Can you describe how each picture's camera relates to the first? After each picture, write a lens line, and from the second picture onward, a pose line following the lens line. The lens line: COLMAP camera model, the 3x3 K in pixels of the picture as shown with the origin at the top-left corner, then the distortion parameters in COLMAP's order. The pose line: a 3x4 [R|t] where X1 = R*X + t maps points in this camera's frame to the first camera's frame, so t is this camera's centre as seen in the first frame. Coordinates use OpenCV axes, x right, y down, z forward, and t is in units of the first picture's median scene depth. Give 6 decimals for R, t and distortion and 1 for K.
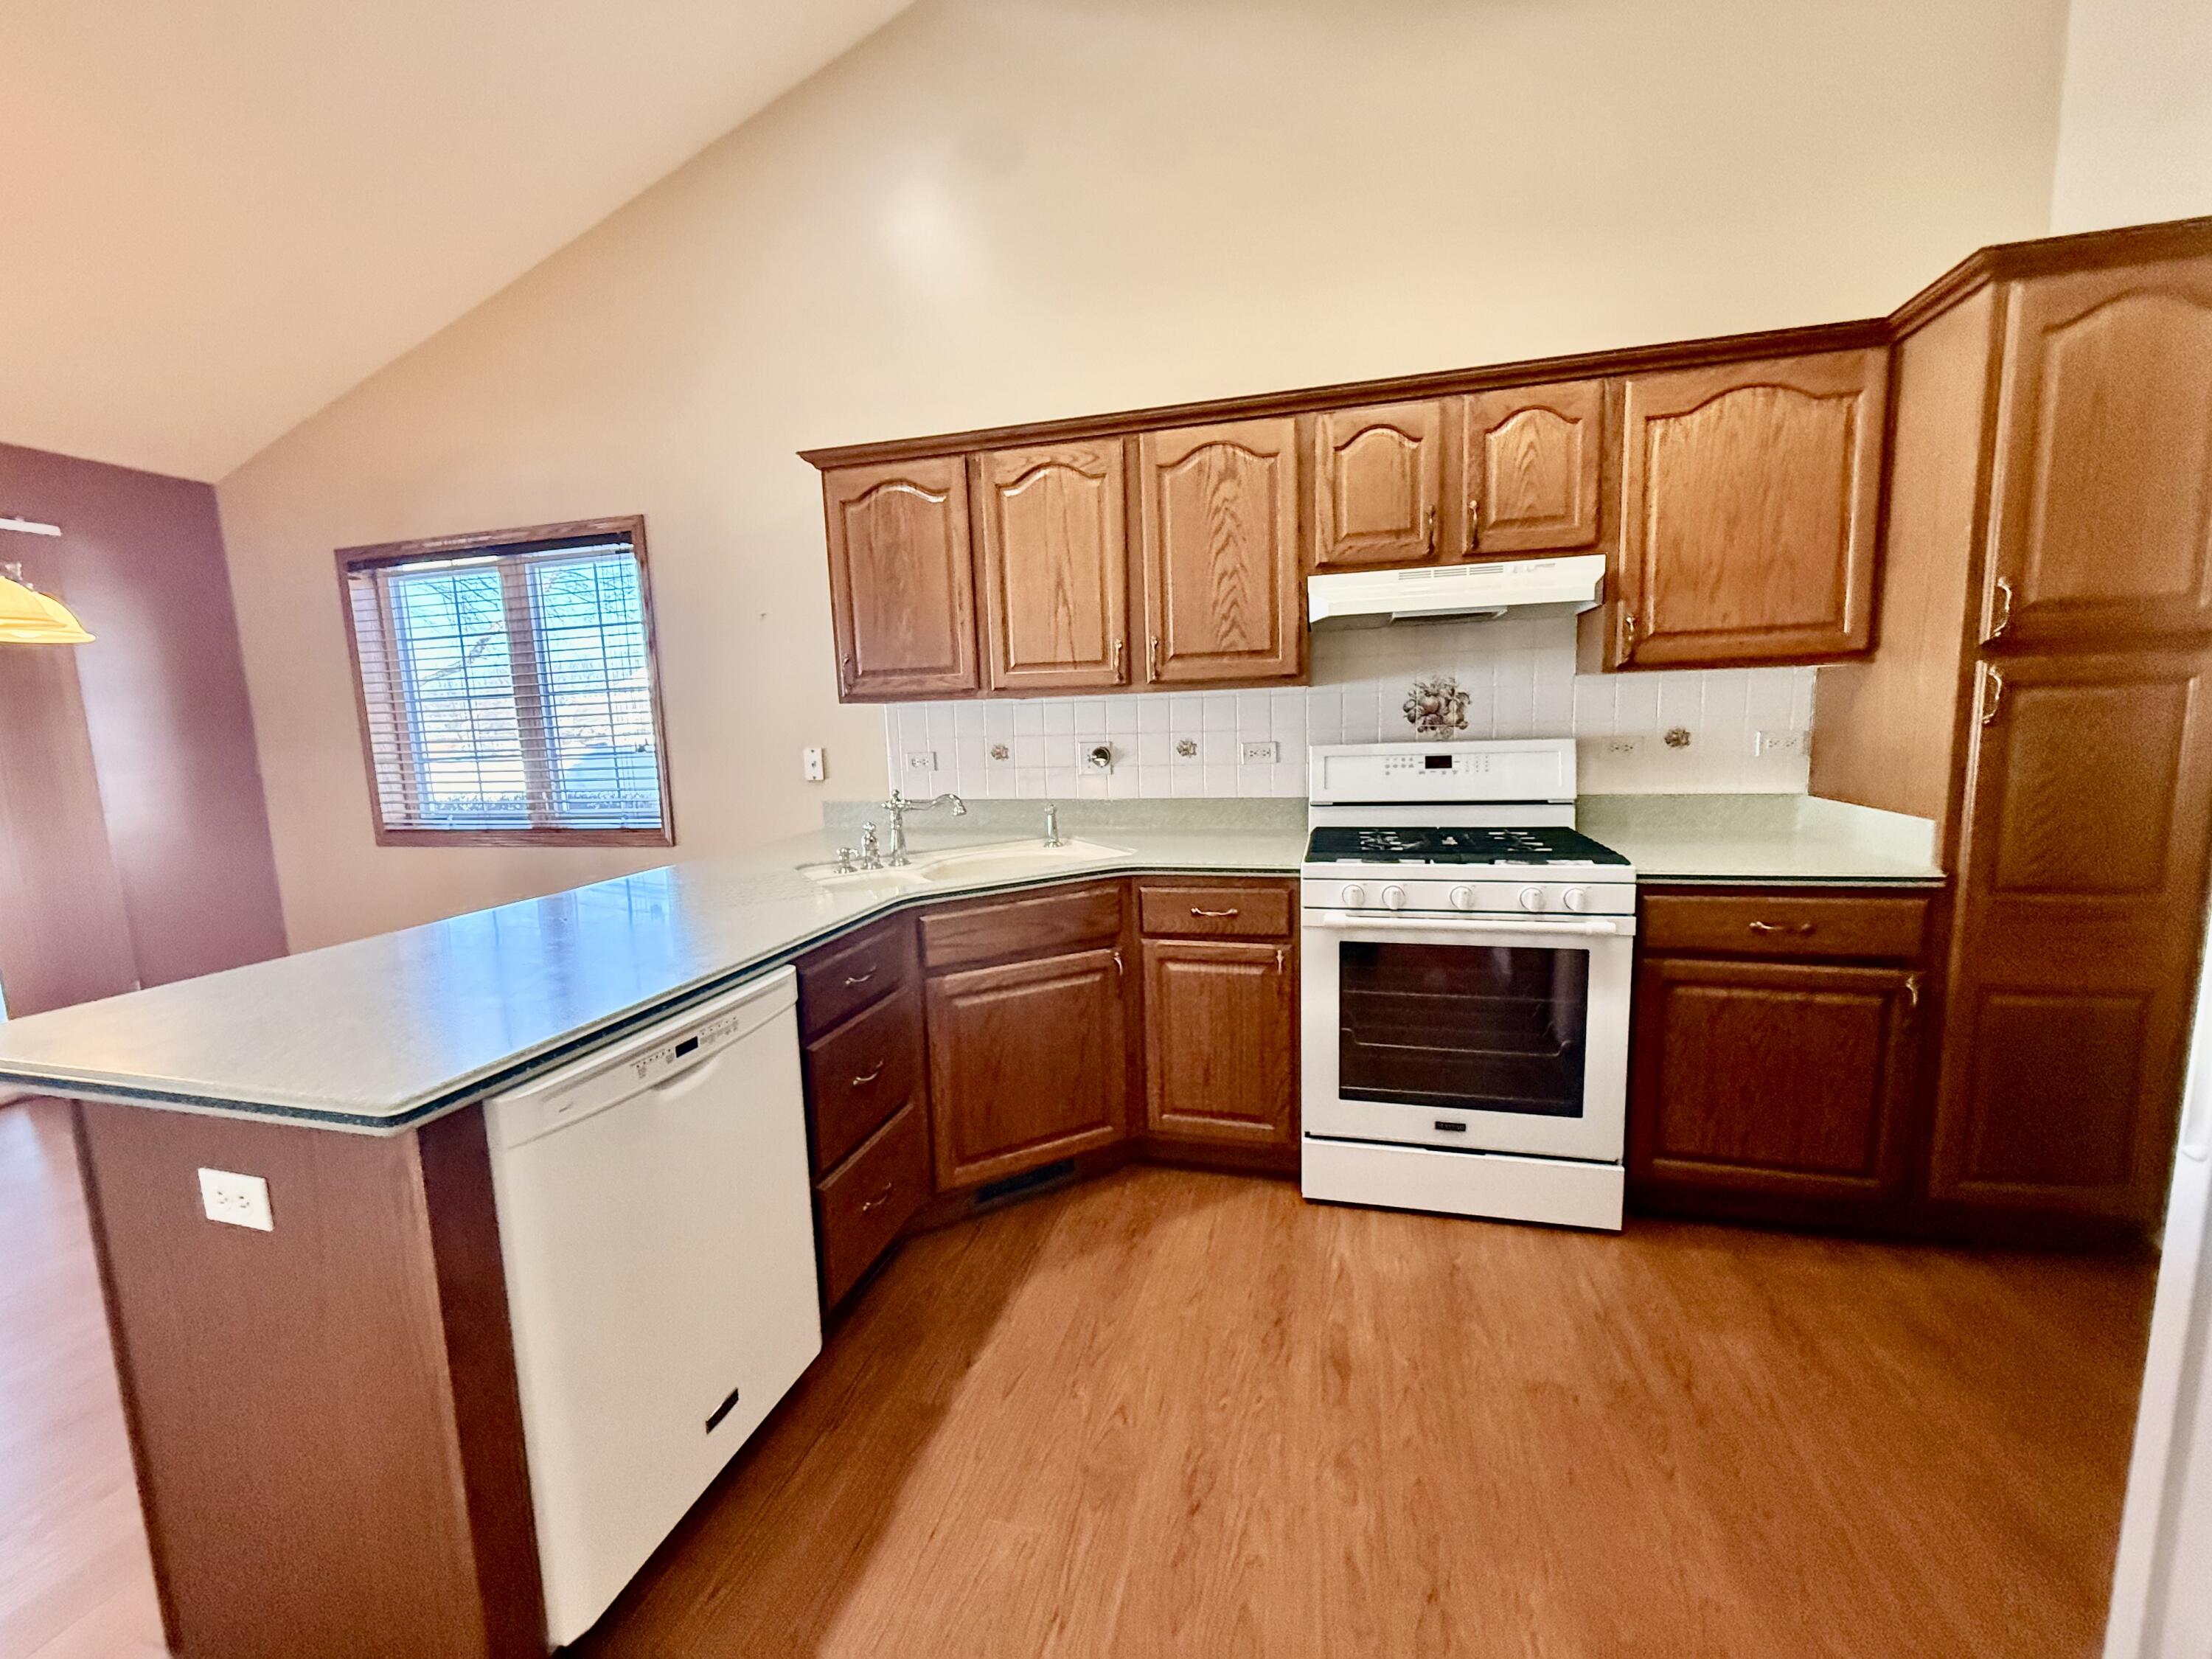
lens RADIAL K [[882.4, 0, 1106.0], [0, 882.4, 829.5], [0, 0, 1]] dist [-0.007970, -0.000183]
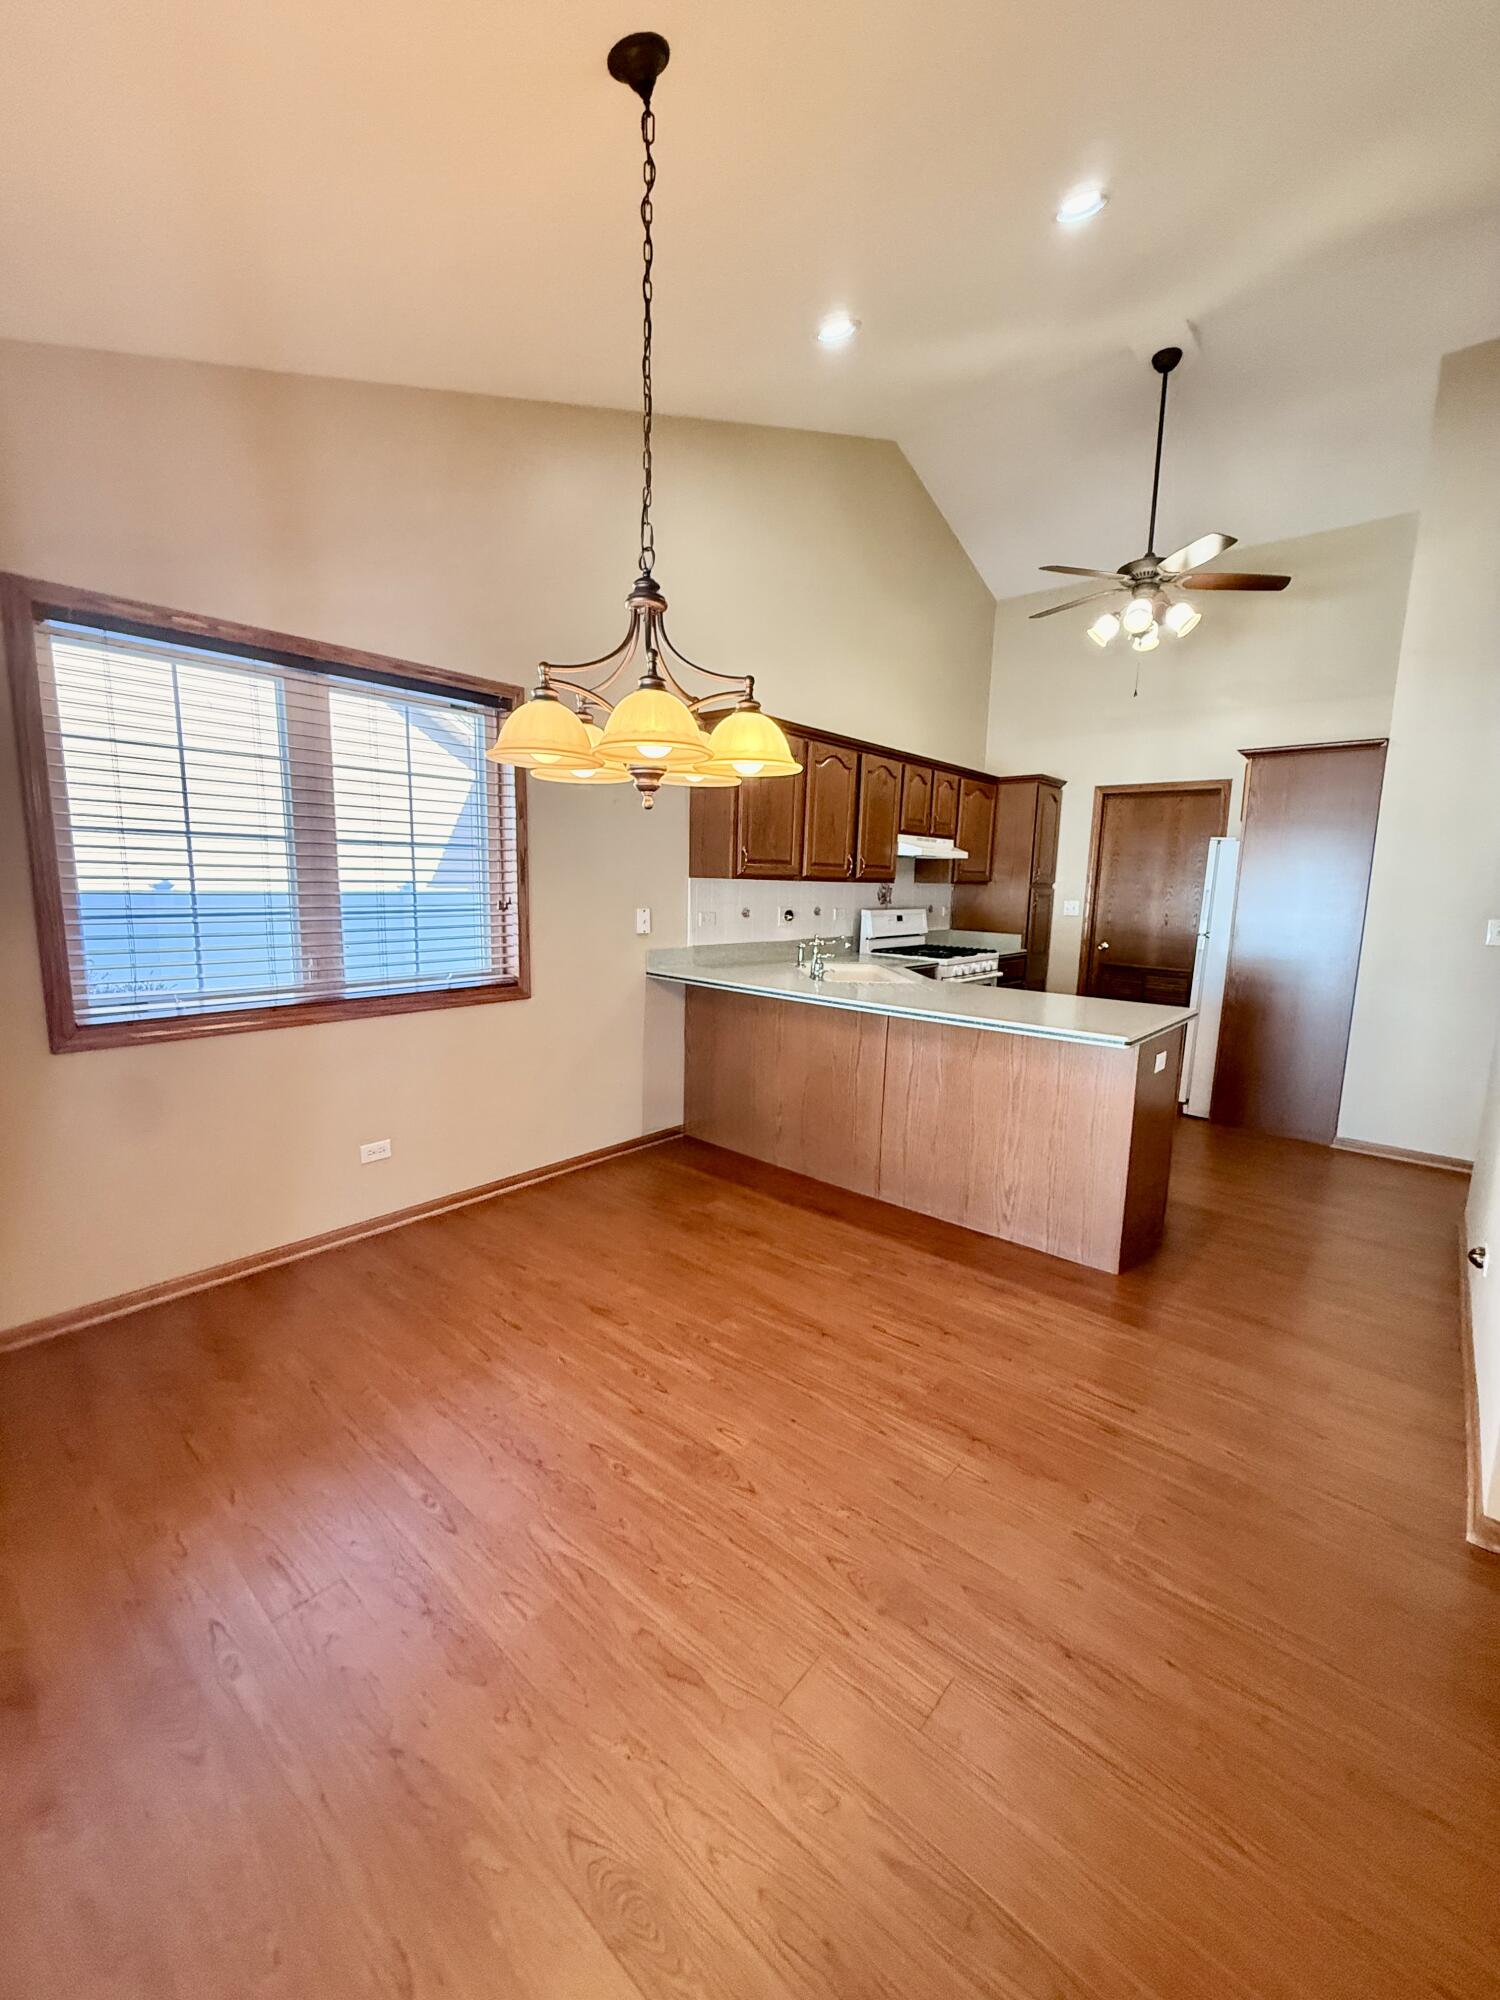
lens RADIAL K [[797.9, 0, 750.0], [0, 797.9, 1000.0], [0, 0, 1]] dist [-0.007970, -0.000183]
pose [[0.443557, -0.083614, 0.892337, -1.657203], [0.094219, 0.994472, 0.046350, 0.001985], [-0.891280, 0.063516, 0.448983, 0.432482]]
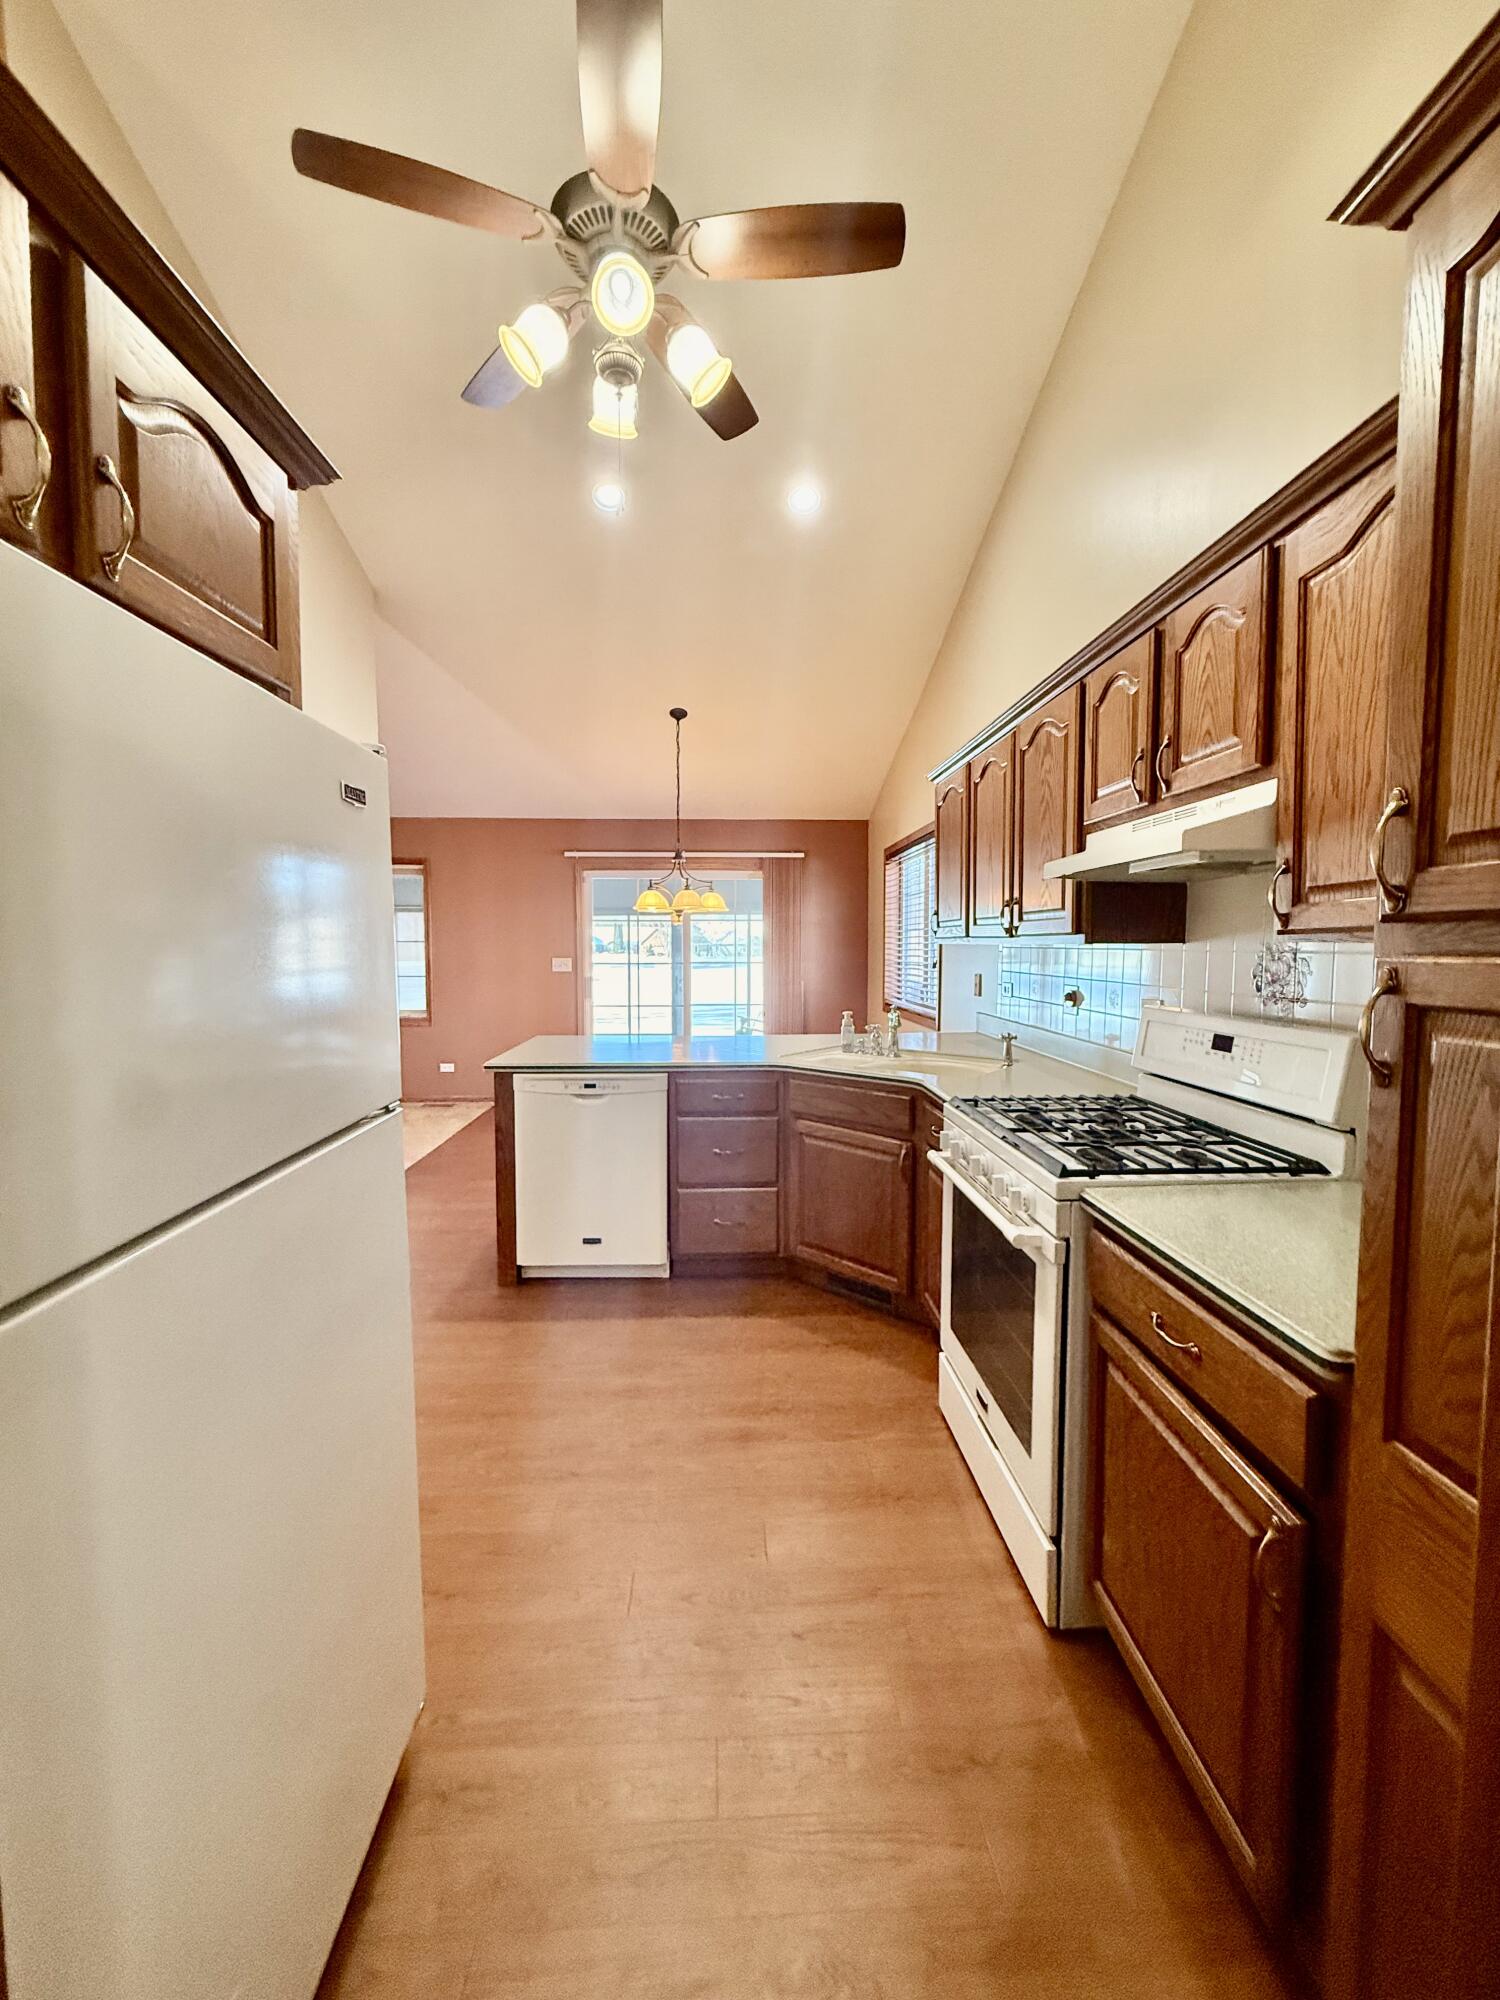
lens RADIAL K [[797.9, 0, 750.0], [0, 797.9, 1000.0], [0, 0, 1]] dist [-0.007970, -0.000183]
pose [[0.295742, 0.099231, -0.950100, 0.933930], [-0.133333, 0.989142, 0.061805, -0.102907], [0.945917, 0.108402, 0.305762, 0.367500]]
